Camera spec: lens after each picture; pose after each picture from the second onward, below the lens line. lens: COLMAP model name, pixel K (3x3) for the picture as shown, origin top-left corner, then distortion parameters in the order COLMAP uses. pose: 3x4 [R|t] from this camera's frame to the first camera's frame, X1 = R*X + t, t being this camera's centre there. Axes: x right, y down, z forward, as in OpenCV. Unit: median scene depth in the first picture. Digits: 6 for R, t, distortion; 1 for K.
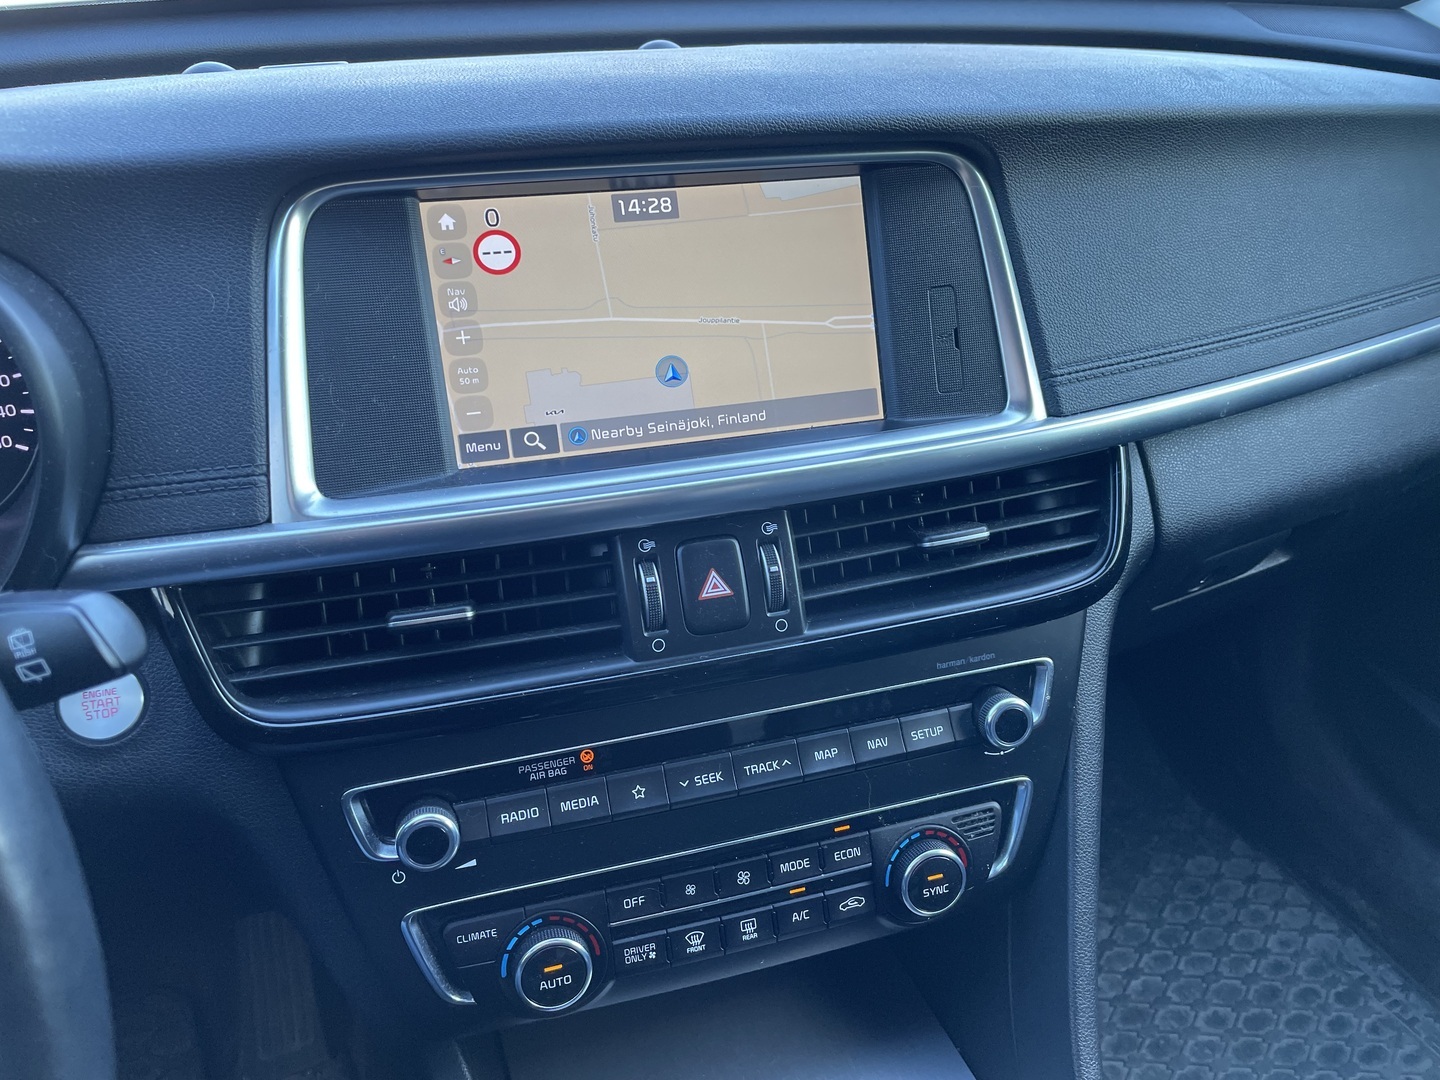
lens RADIAL K [[1085.0, 0, 711.0], [0, 1085.0, 533.1], [0, 0, 1]] dist [0.070613, -0.097307]
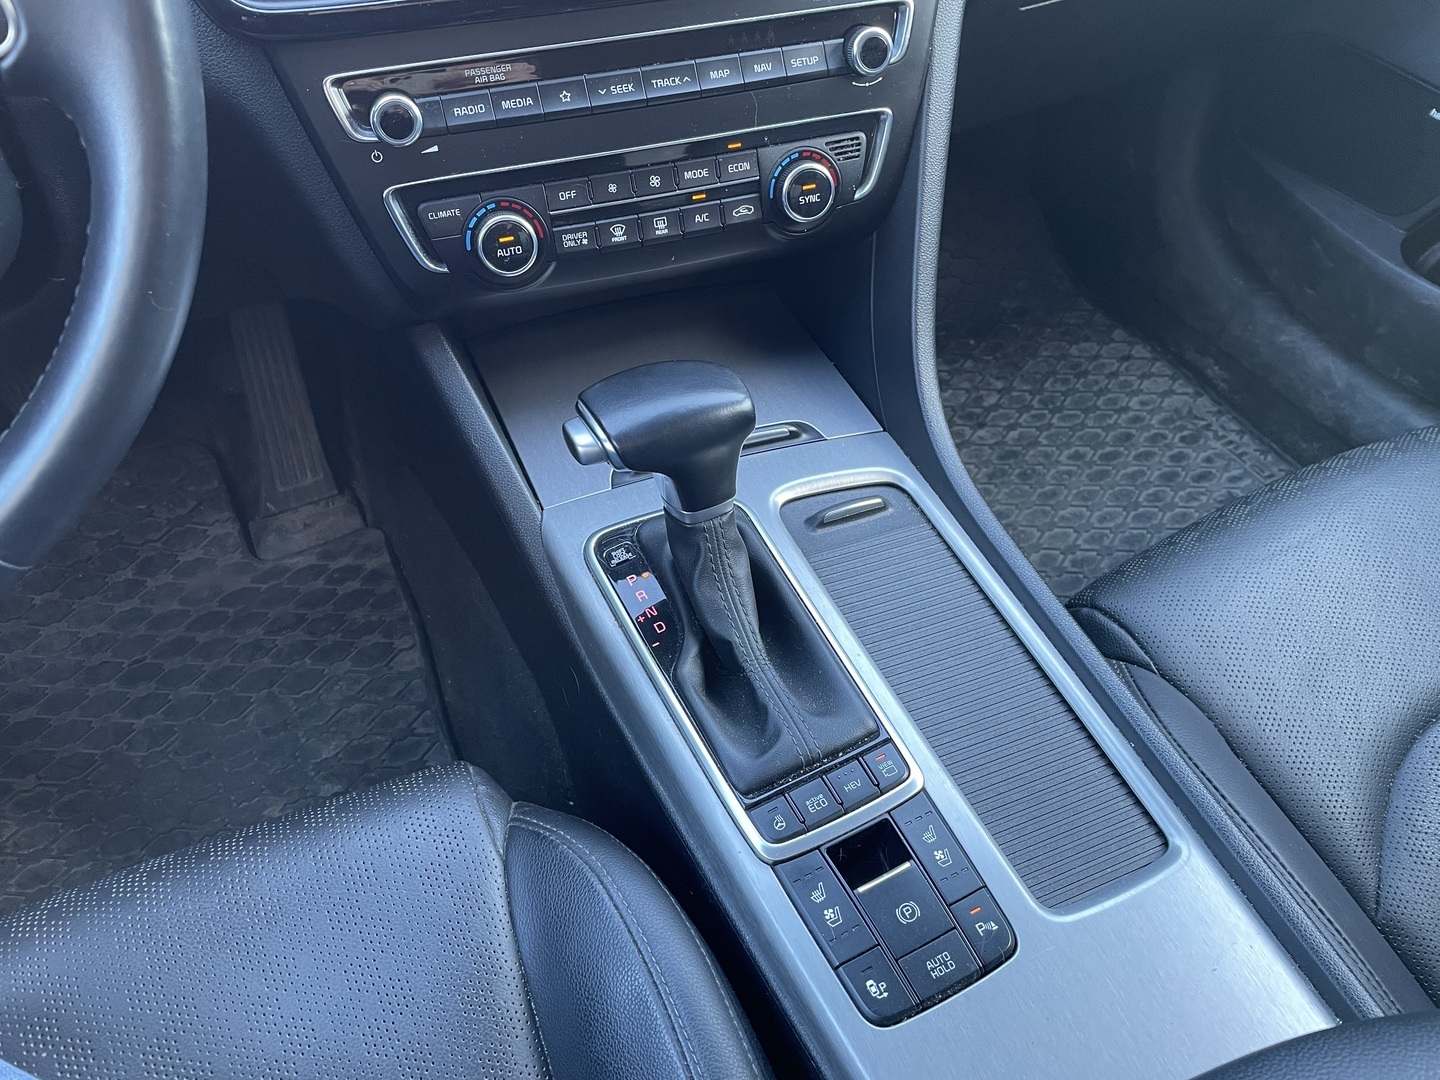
lens RADIAL K [[1085.0, 0, 709.8], [0, 1085.0, 534.1], [0, 0, 1]] dist [0.070613, -0.097307]
pose [[0.999299, -0.025757, 0.027152, 0.045814], [0.016336, 0.952938, 0.302723, 0.305664], [-0.033671, -0.302068, 0.952692, -0.302750]]
